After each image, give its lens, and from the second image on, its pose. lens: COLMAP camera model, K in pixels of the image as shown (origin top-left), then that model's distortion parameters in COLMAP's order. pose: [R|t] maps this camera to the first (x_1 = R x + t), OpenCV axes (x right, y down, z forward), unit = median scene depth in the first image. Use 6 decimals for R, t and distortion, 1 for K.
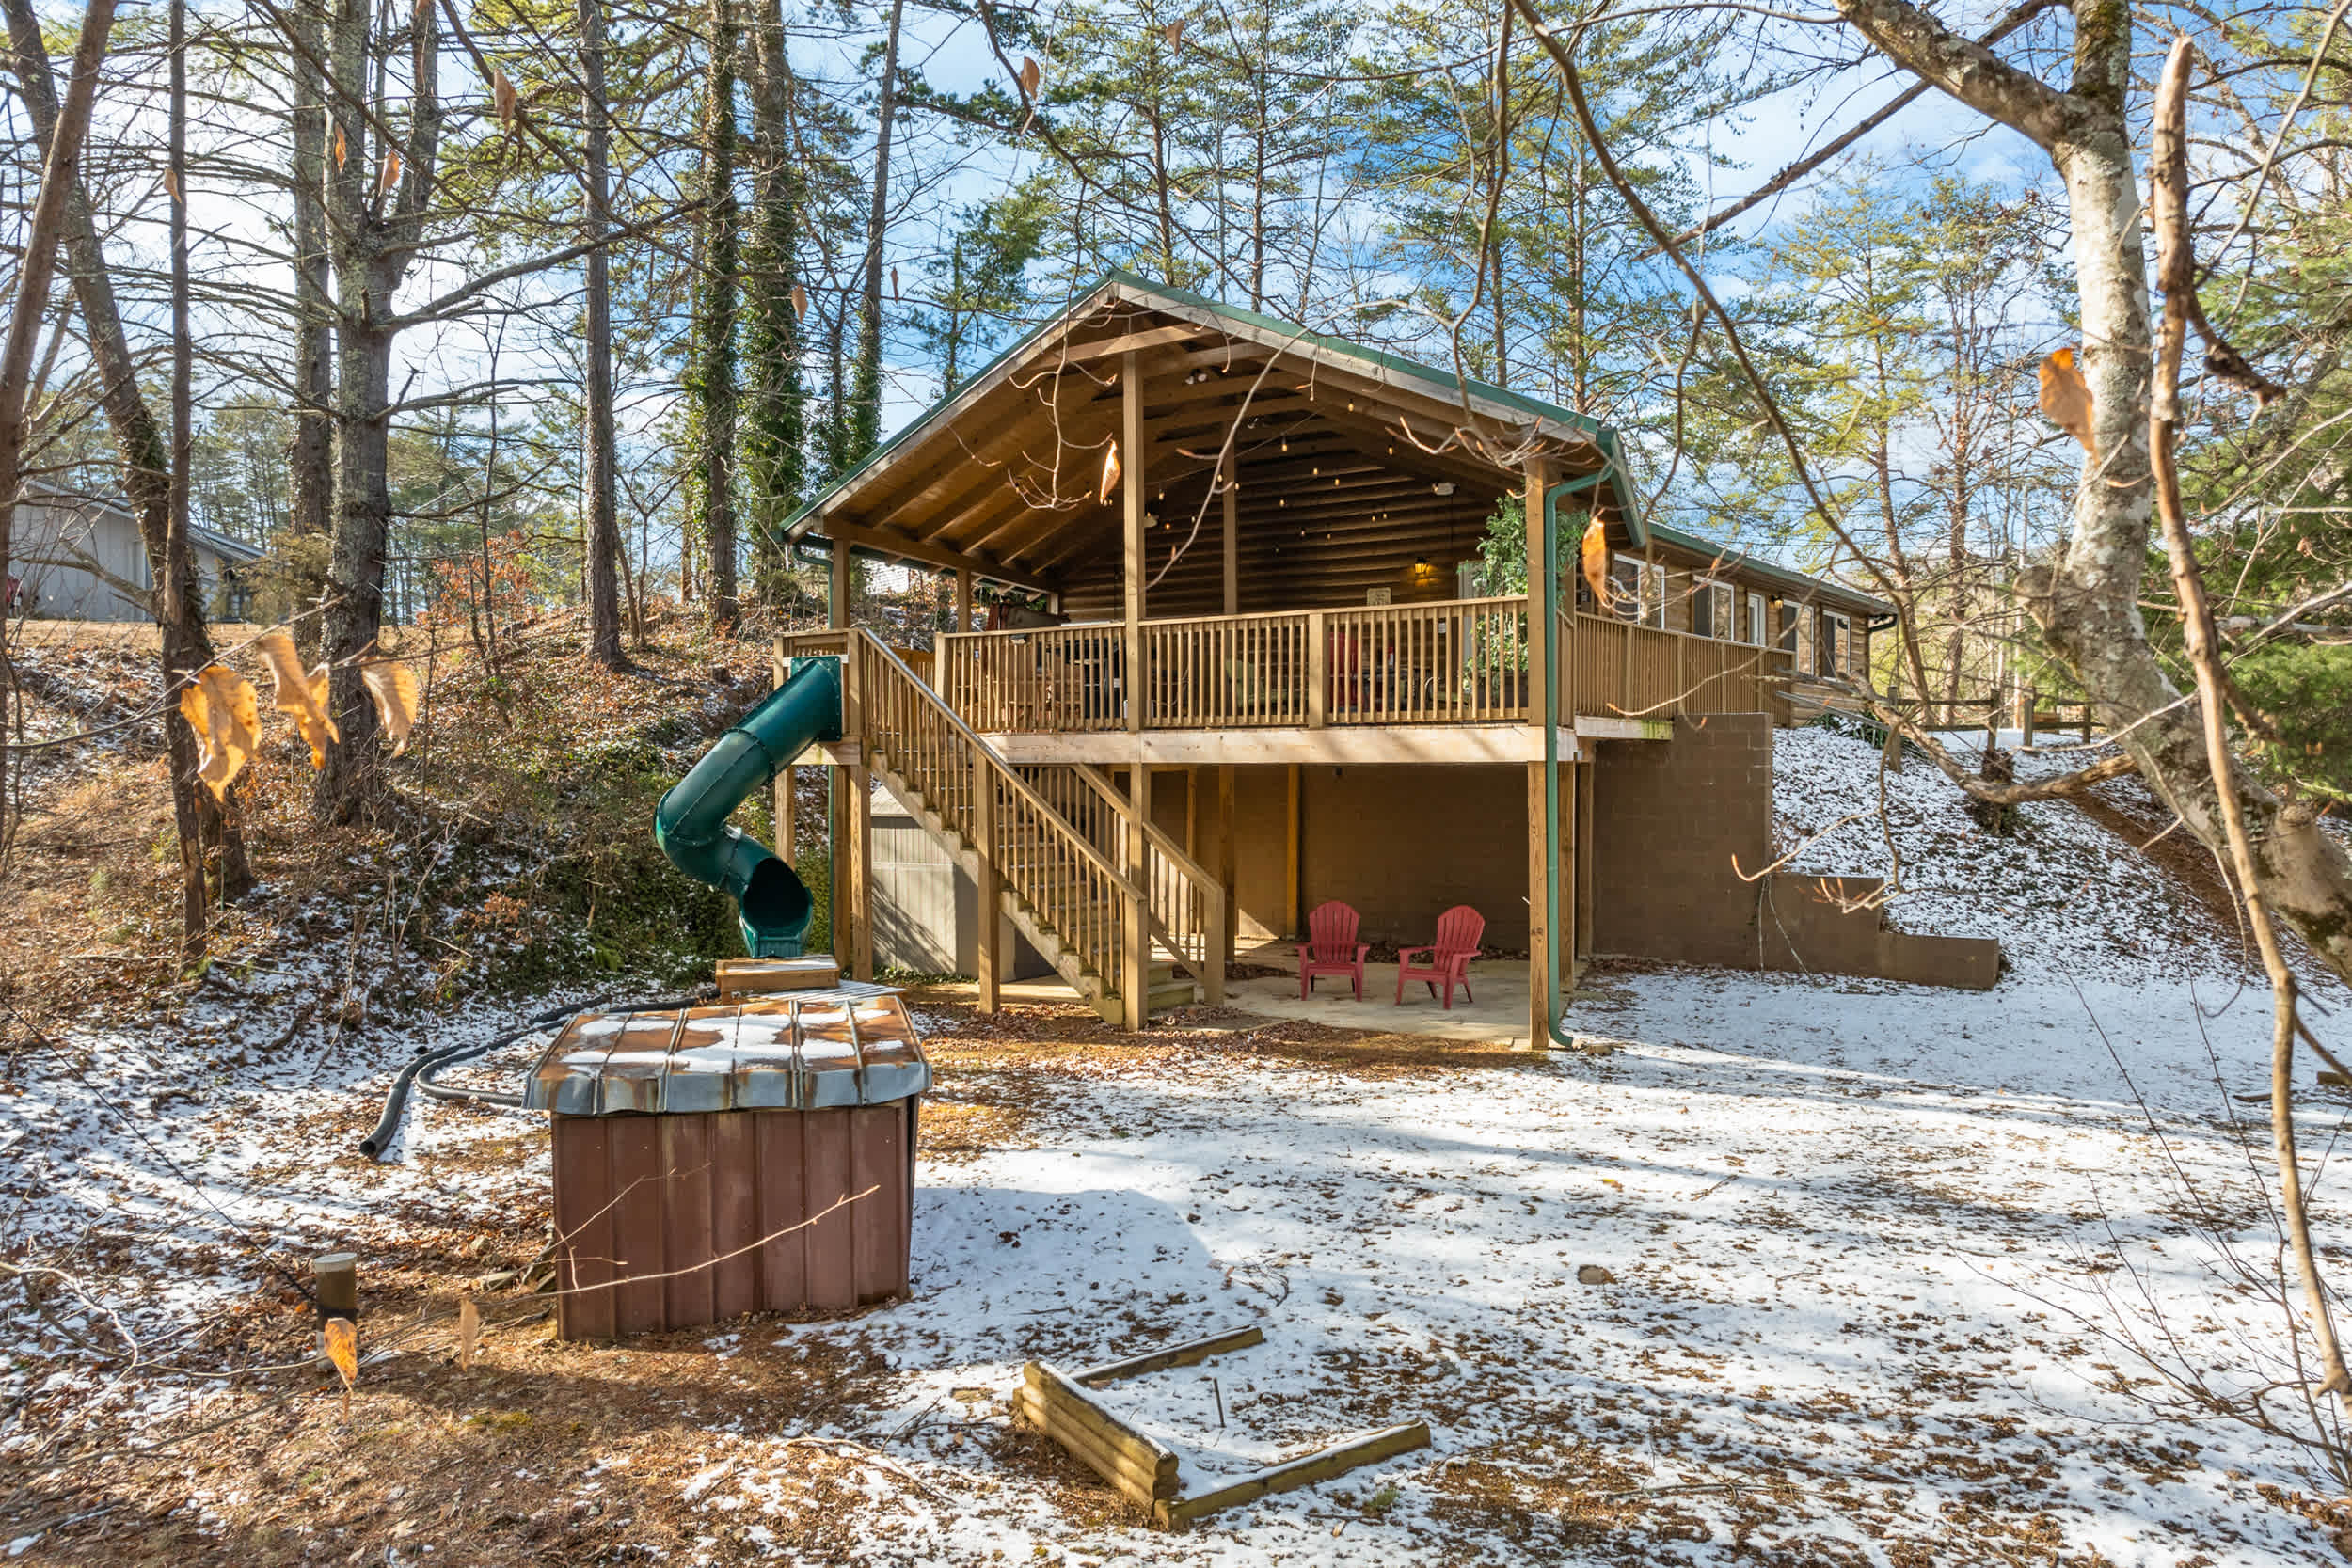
lens RADIAL K [[1693.0, 0, 1176.0], [0, 1693.0, 784.0], [0, 0, 1]] dist [-0.045287, -0.004821]
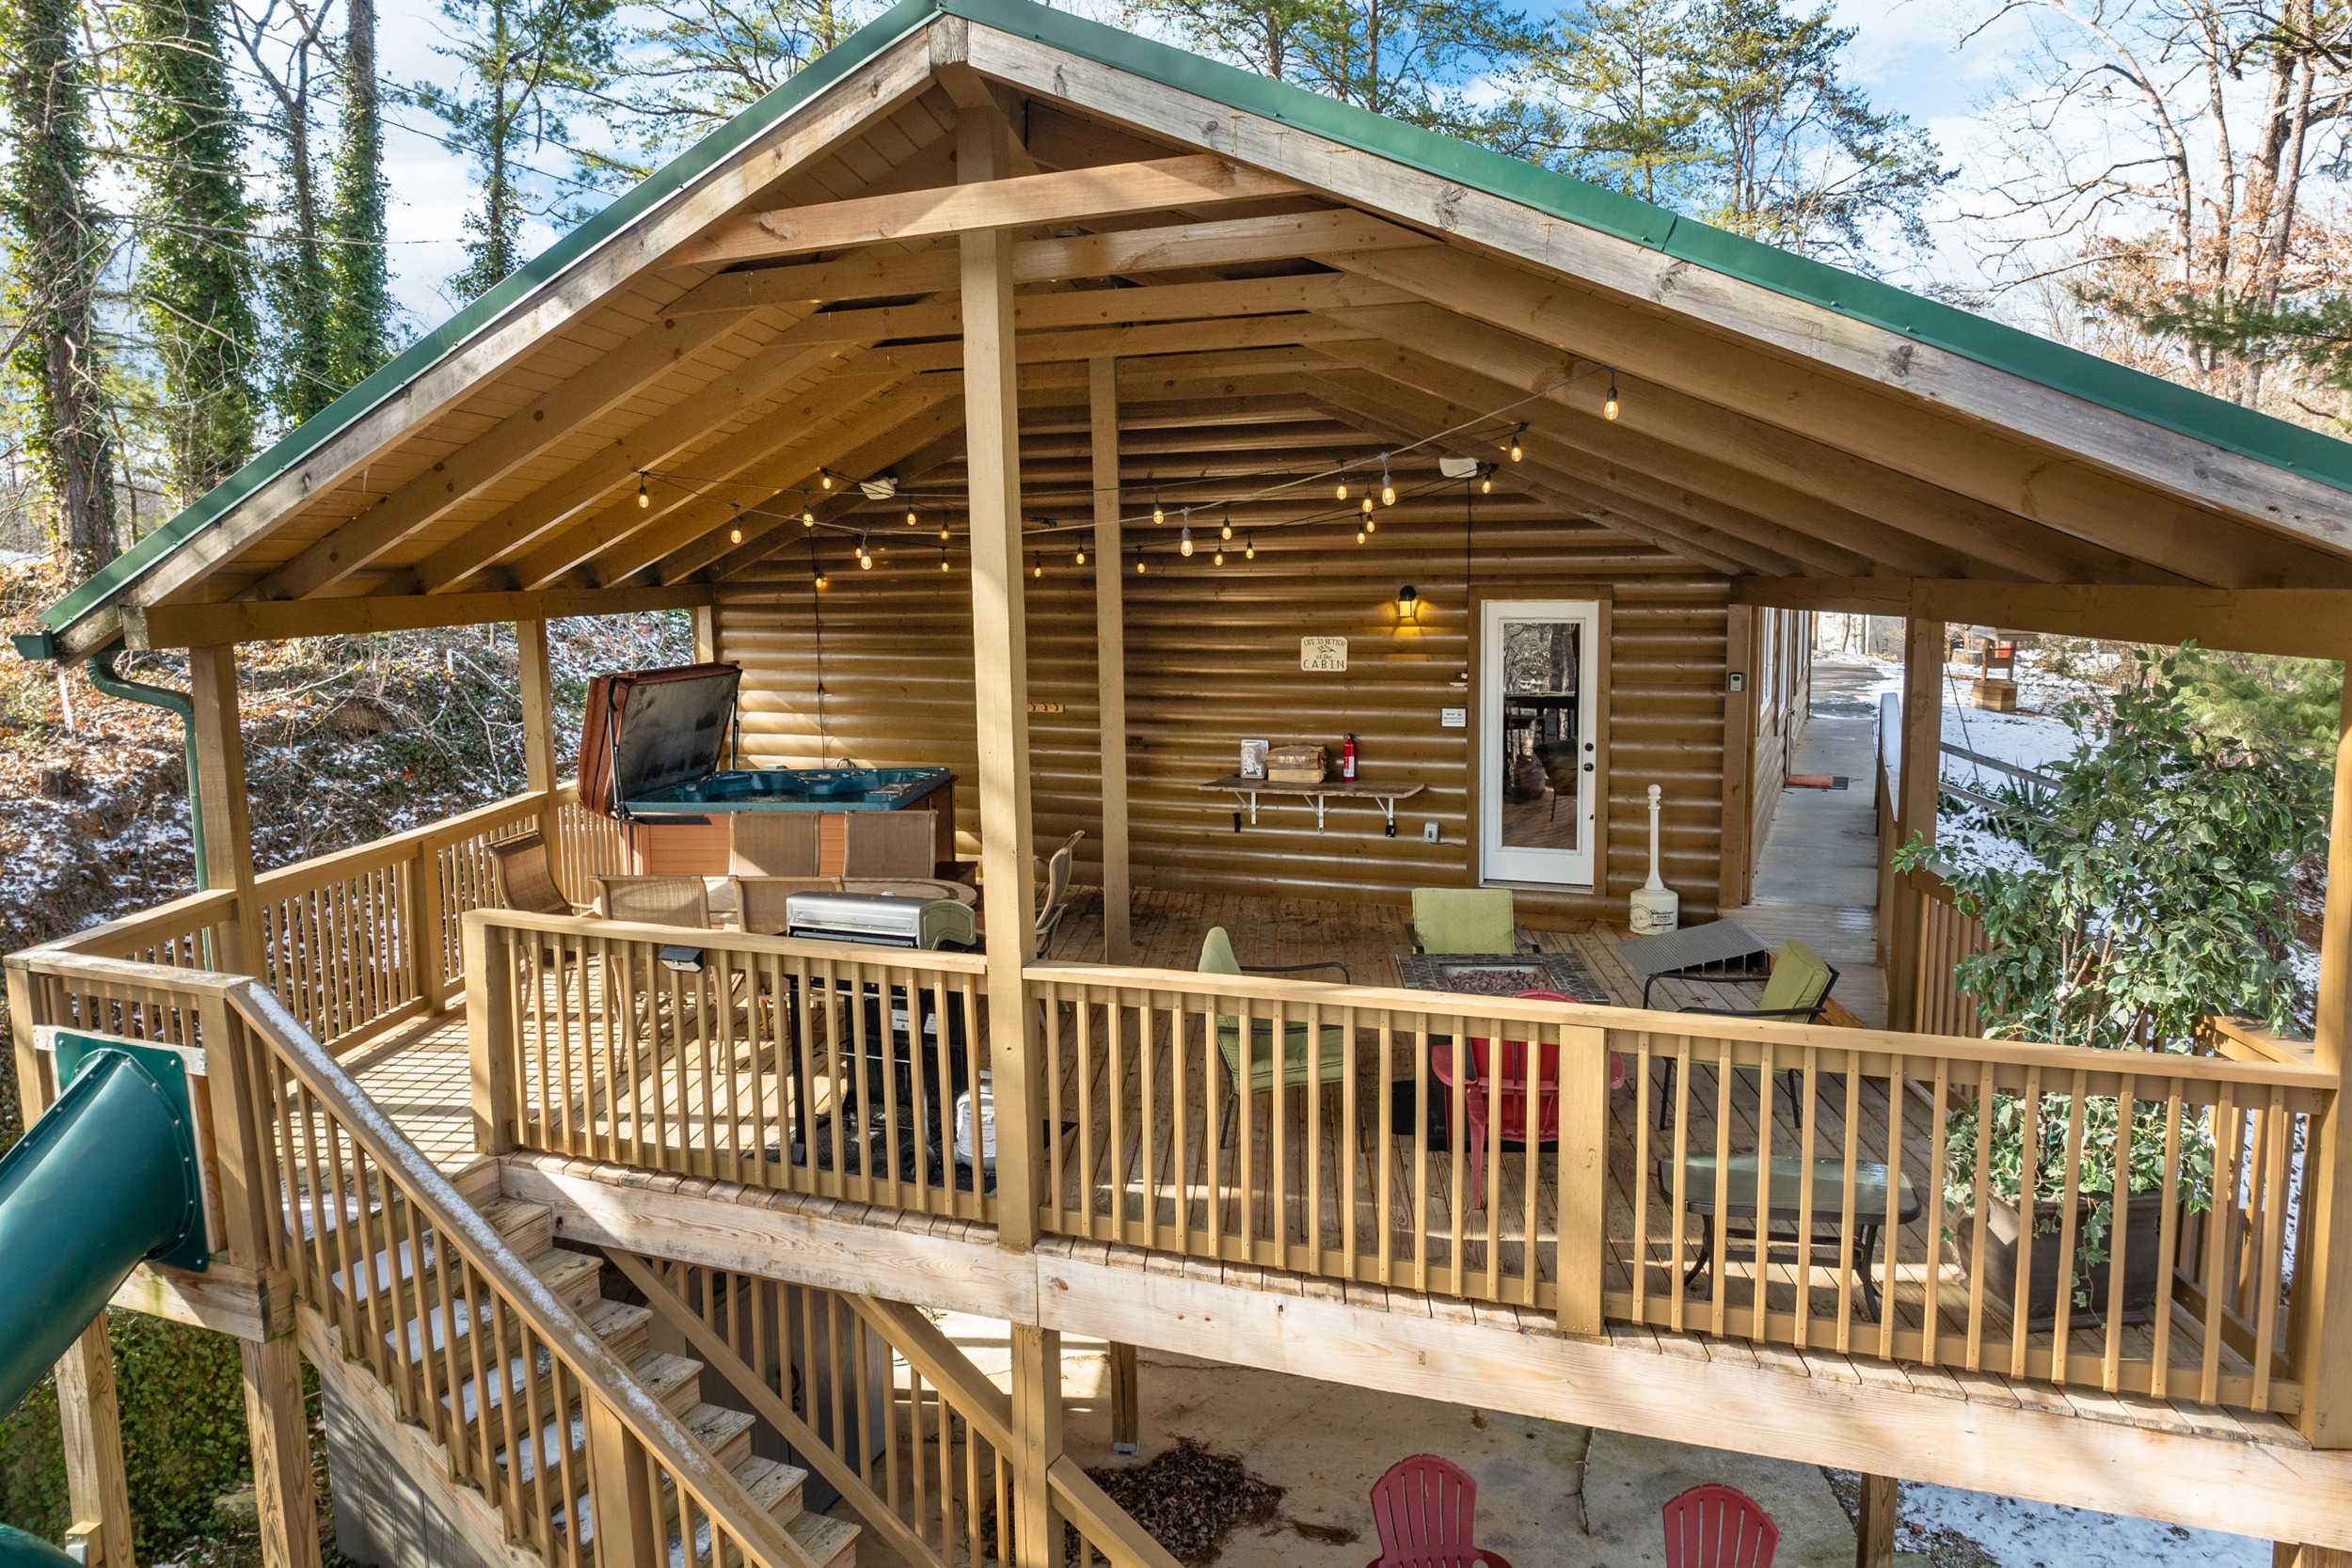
lens RADIAL K [[1690.3, 0, 1176.0], [0, 1690.3, 784.0], [0, 0, 1]] dist [-0.036844, 0.007369]
pose [[0.974335, -0.041774, 0.221192, -0.085785], [0.016443, 0.993212, 0.115146, -0.219732], [-0.224501, -0.108554, 0.968409, 0.776620]]
